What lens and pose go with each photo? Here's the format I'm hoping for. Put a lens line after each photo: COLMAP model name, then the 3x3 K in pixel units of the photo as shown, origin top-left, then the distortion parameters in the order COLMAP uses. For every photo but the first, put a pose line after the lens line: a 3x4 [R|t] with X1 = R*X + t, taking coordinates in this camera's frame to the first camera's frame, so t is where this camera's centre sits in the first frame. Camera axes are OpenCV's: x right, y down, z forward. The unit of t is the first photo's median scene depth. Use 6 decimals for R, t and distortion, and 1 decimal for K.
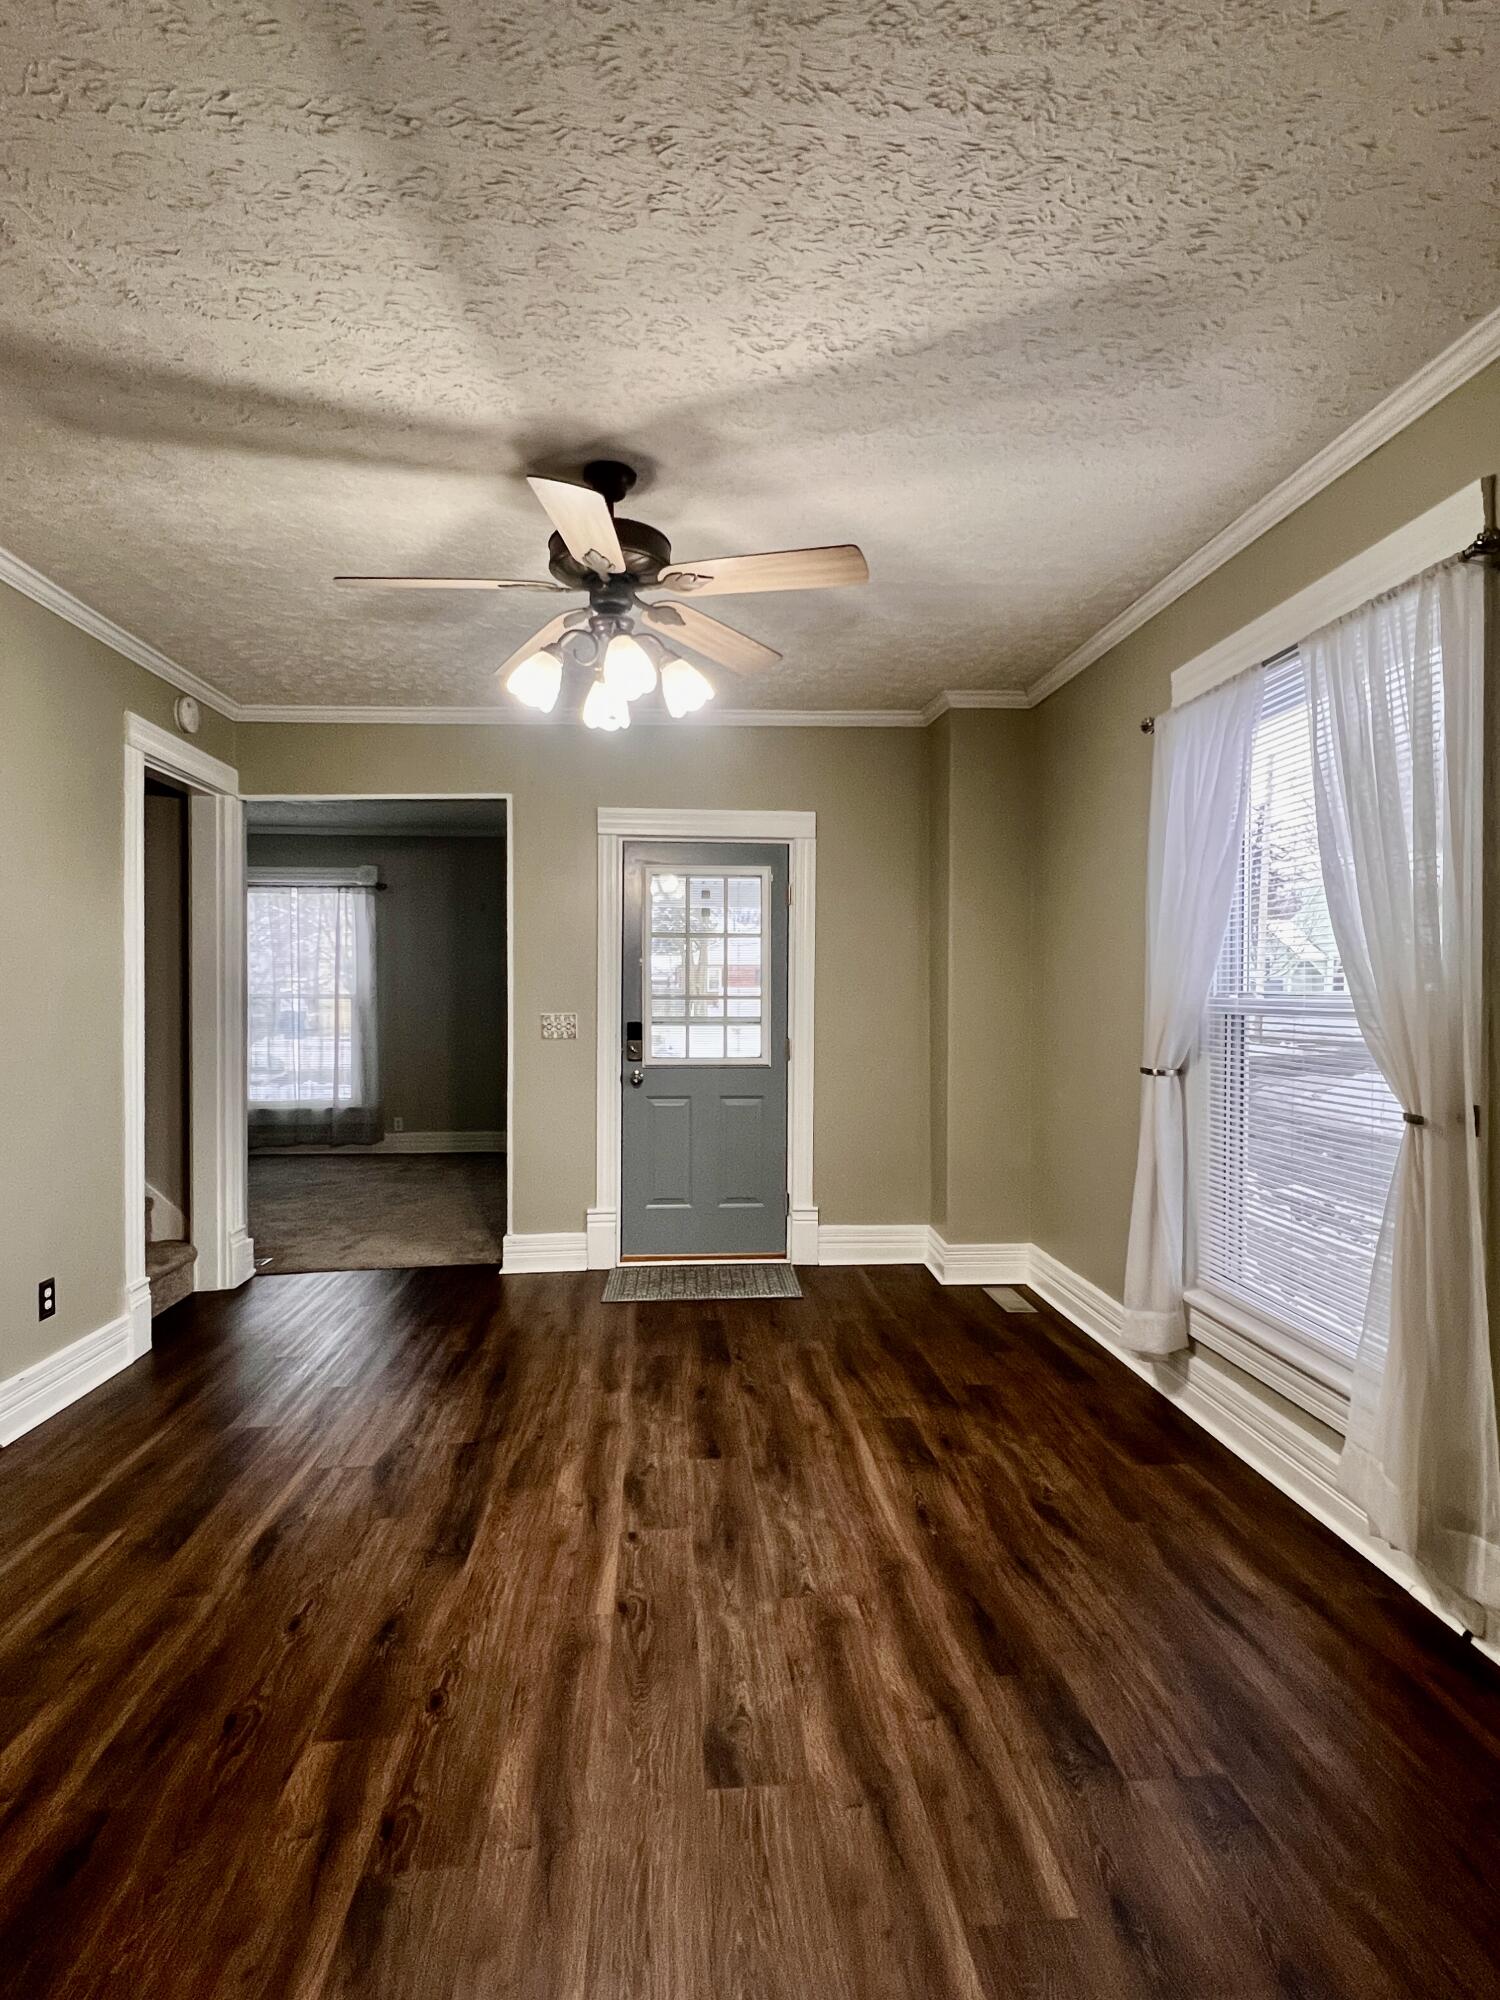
lens RADIAL K [[1022.2, 0, 742.0], [0, 1022.2, 1001.1], [0, 0, 1]] dist [-0.002057, -0.000247]
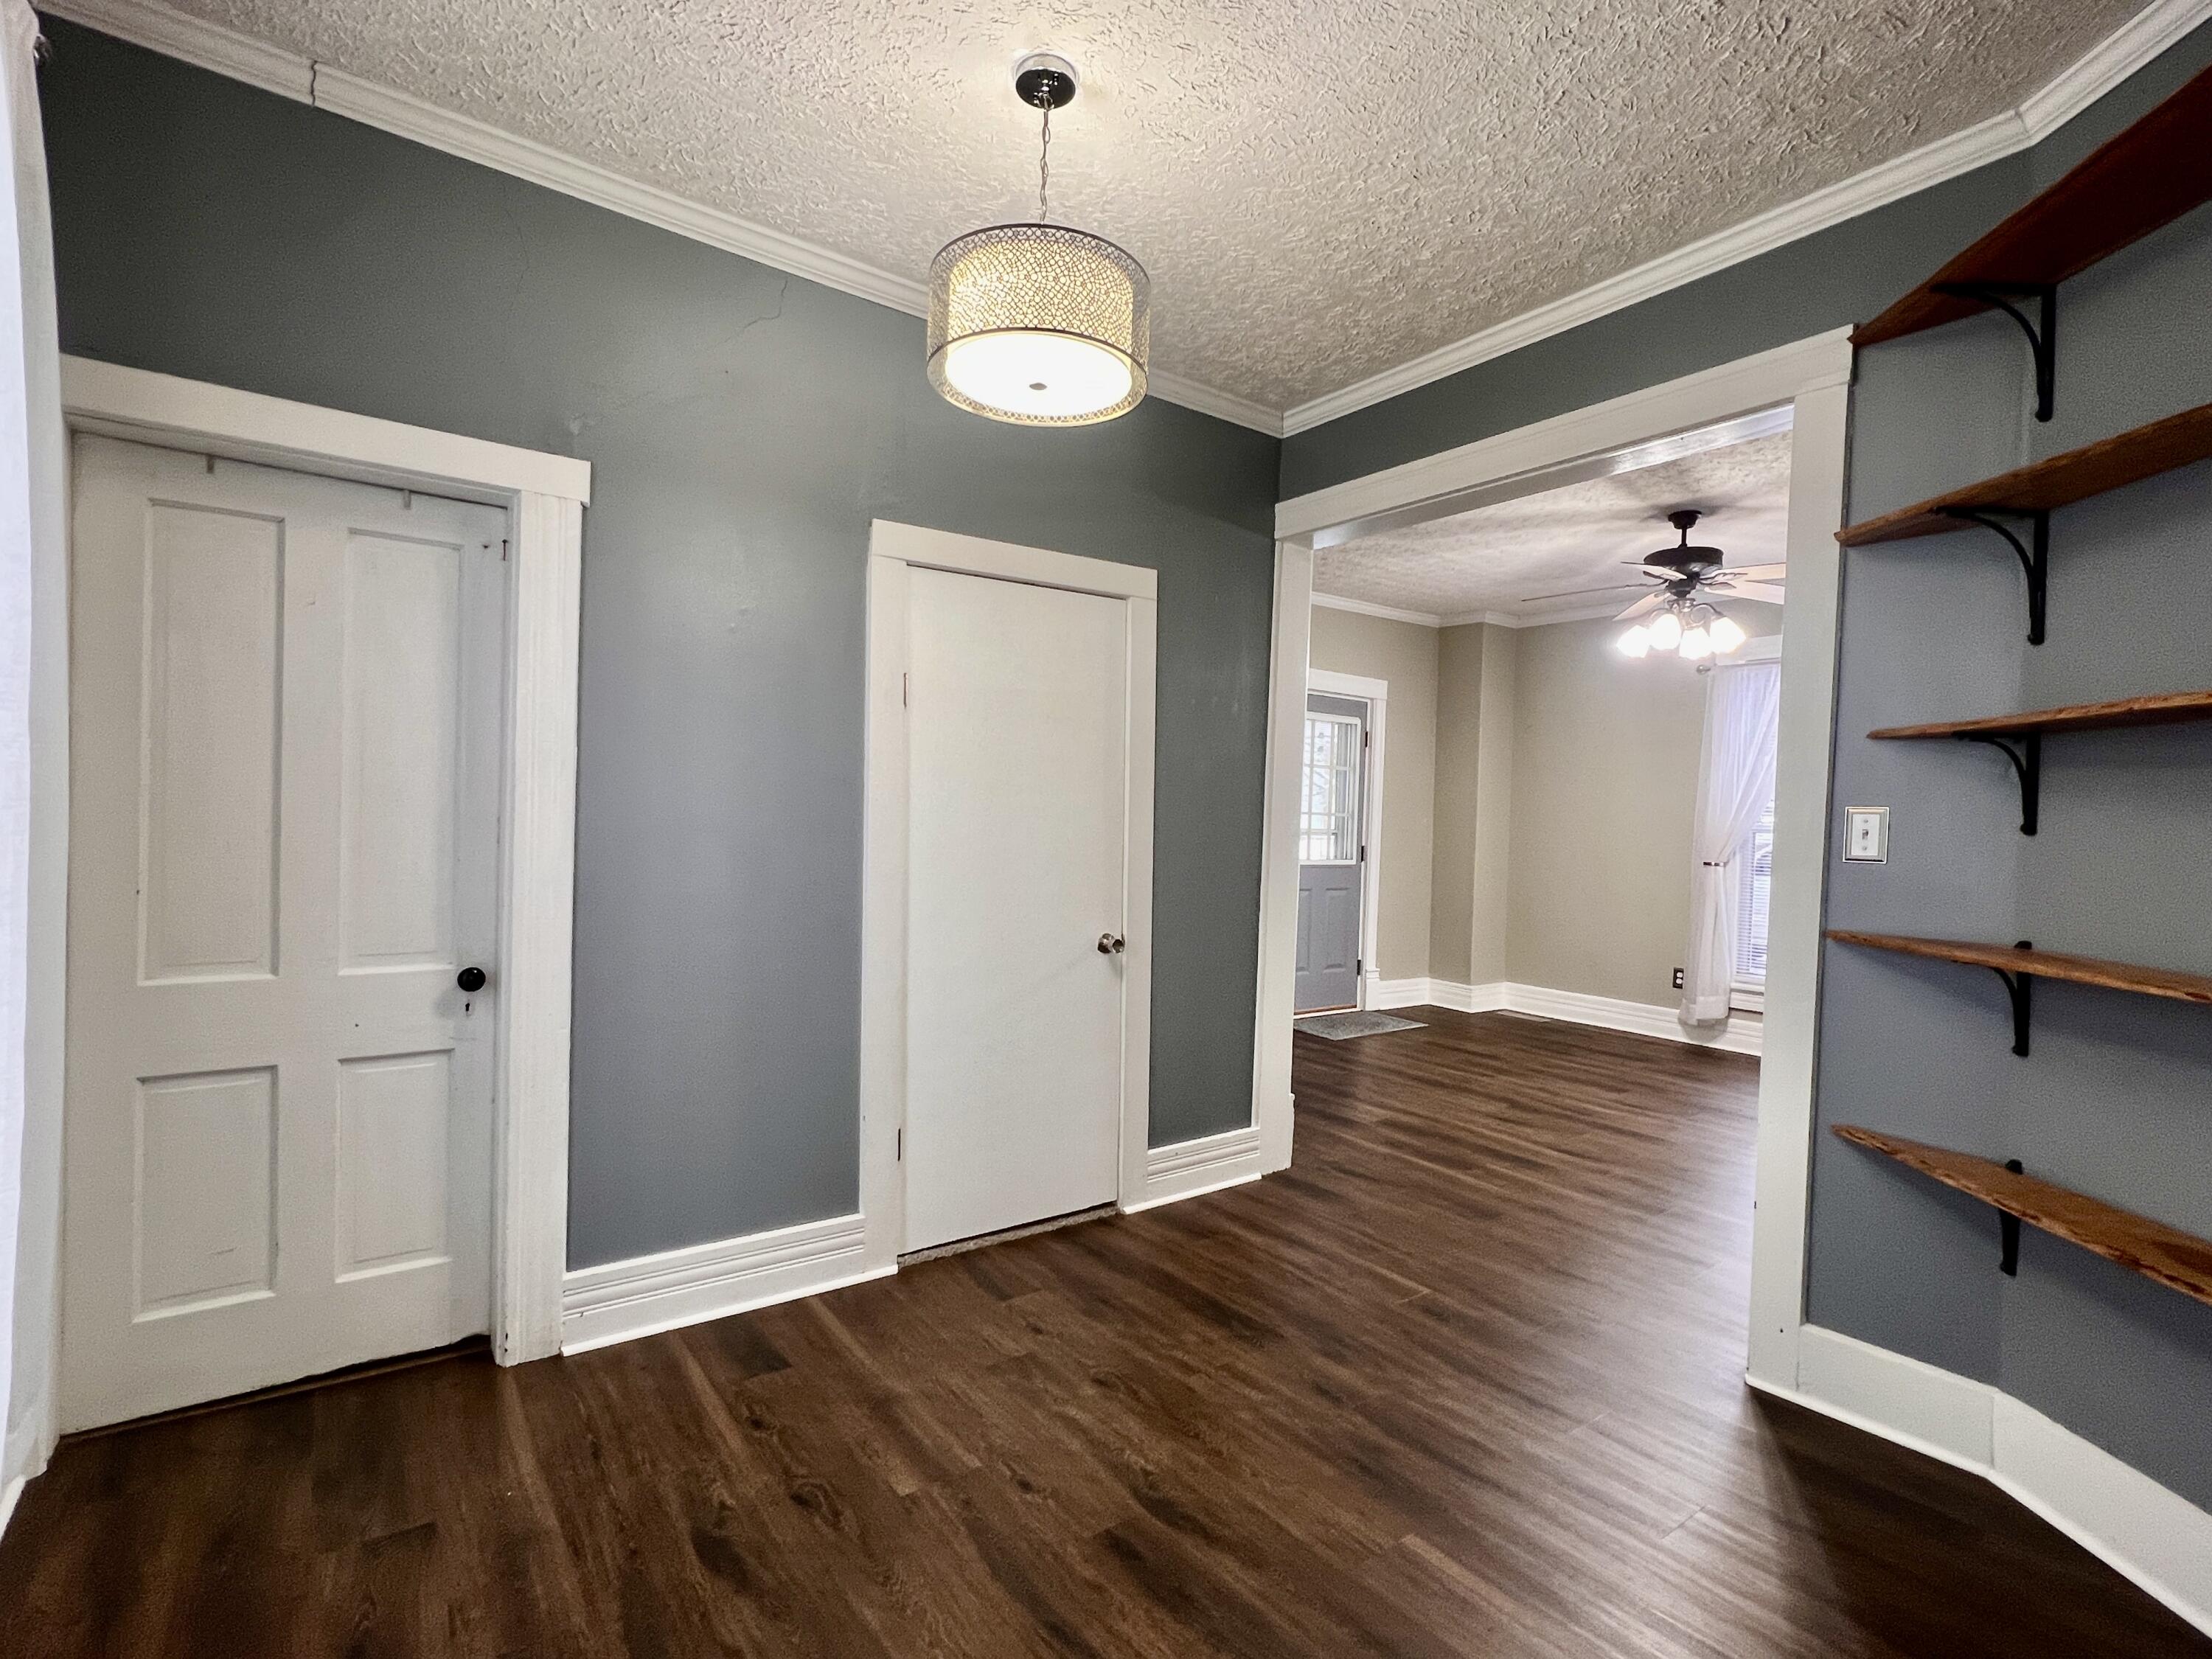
lens RADIAL K [[1043.2, 0, 1097.6], [0, 1043.2, 837.8], [0, 0, 1]] dist [-0.010225, 0.002218]
pose [[0.853719, 0.014281, 0.520538, -1.970367], [-0.024557, 0.999616, 0.012852, 0.033635], [-0.520155, -0.023755, 0.853742, 0.001724]]
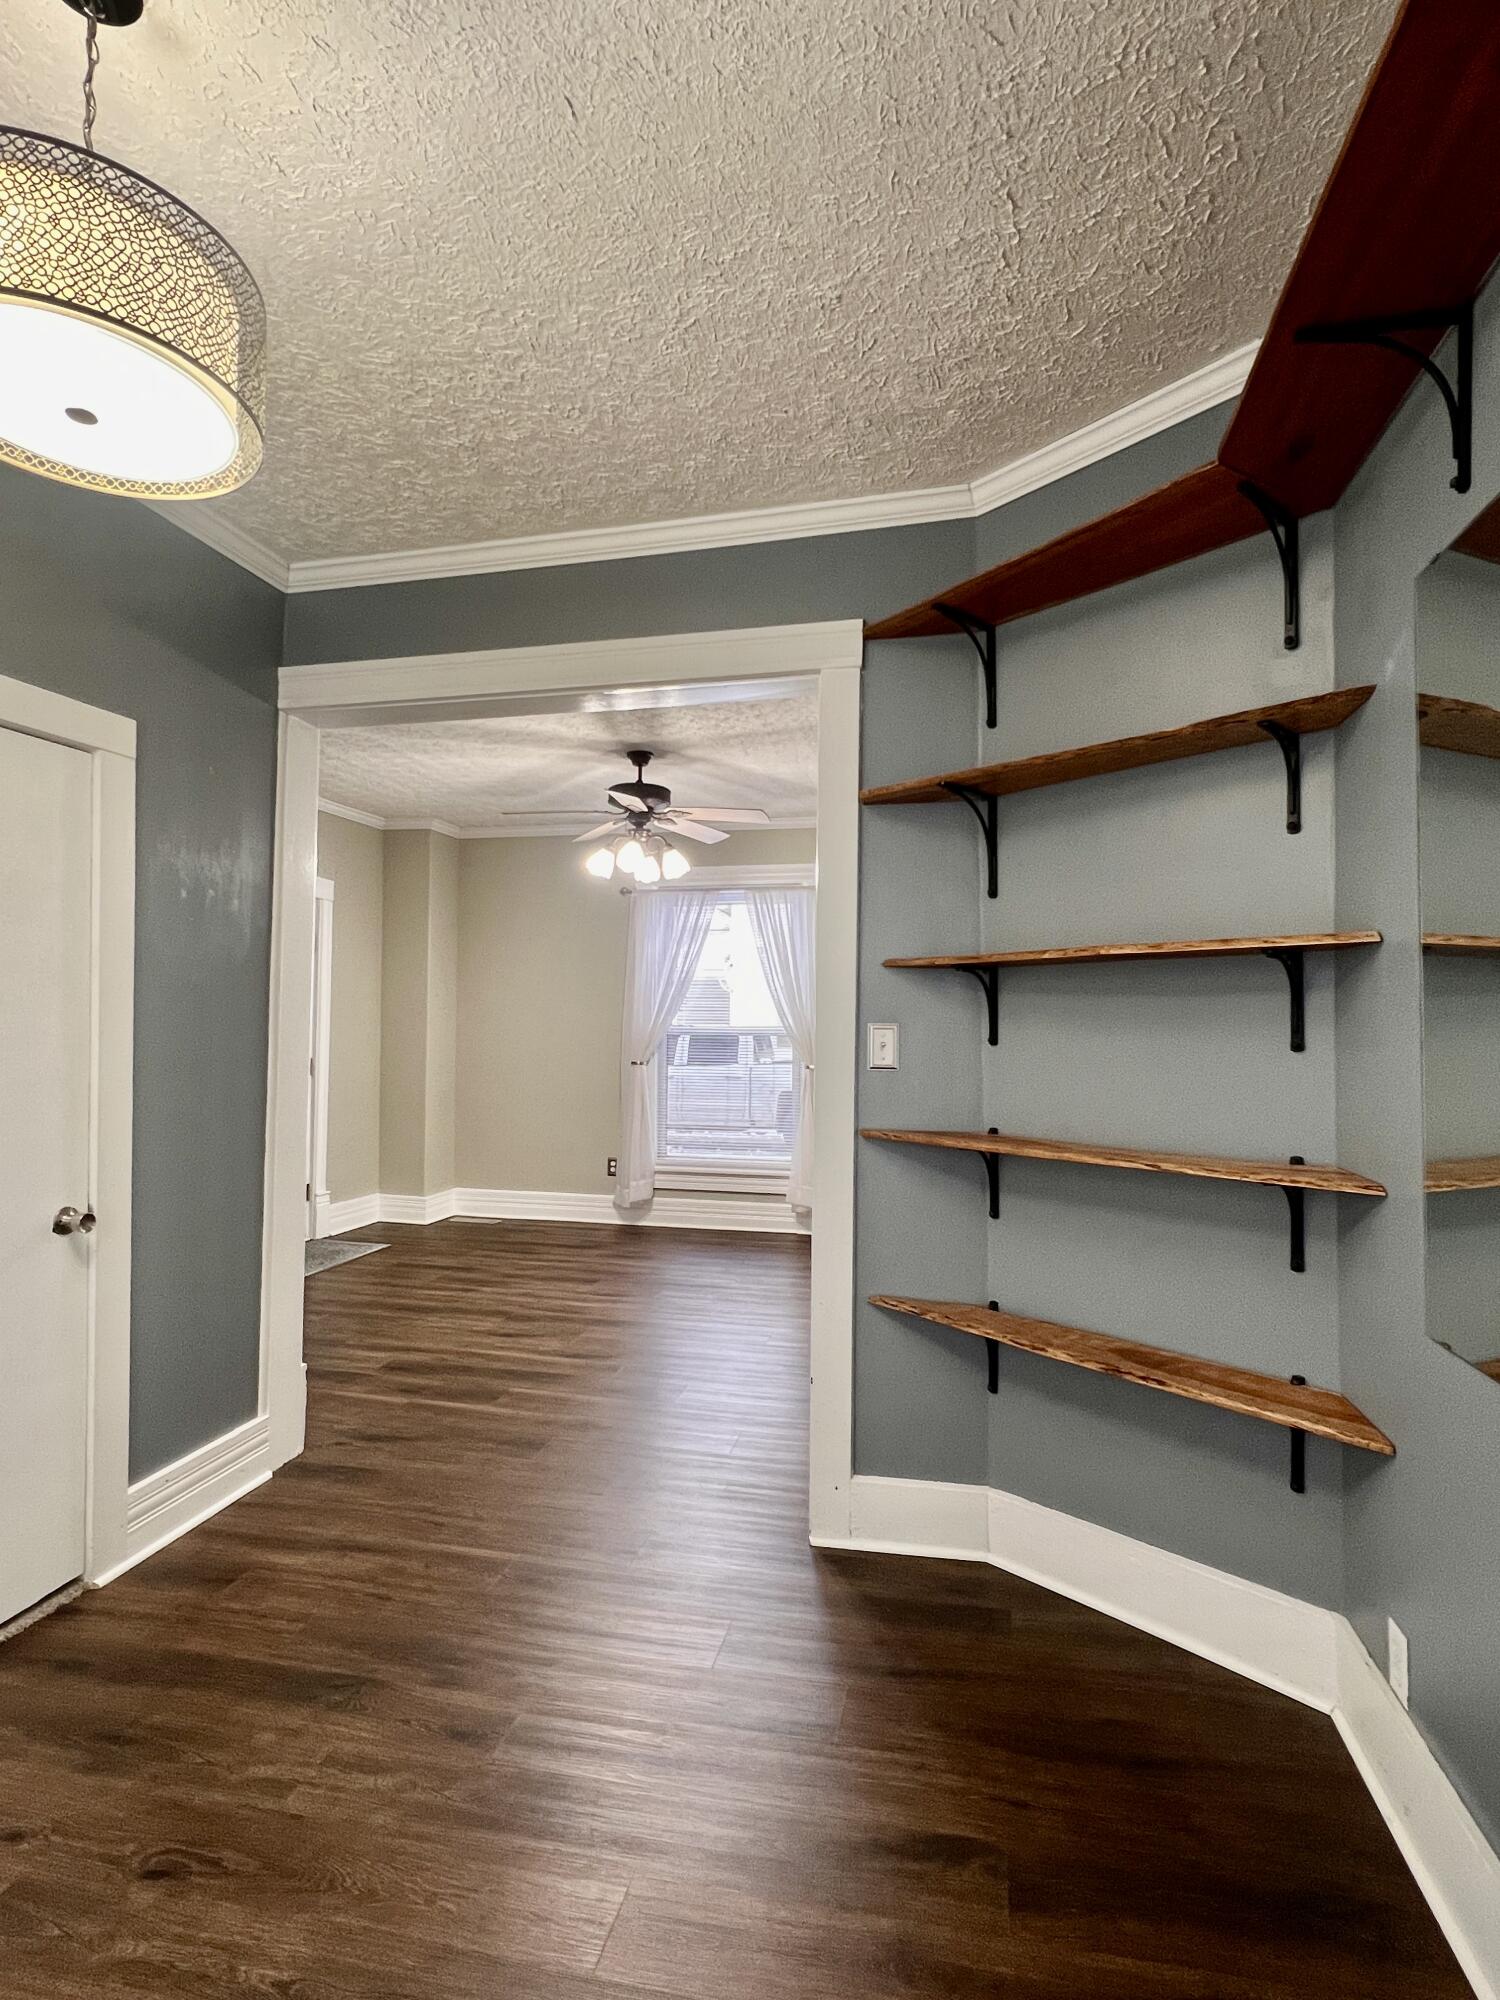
lens RADIAL K [[1022.2, 0, 743.0], [0, 1022.2, 1003.2], [0, 0, 1]] dist [-0.002057, -0.000247]
pose [[0.298670, 0.028300, 0.953937, -1.985474], [-0.000623, 0.999566, -0.029459, 0.011713], [-0.954356, 0.008205, 0.298558, 0.252726]]
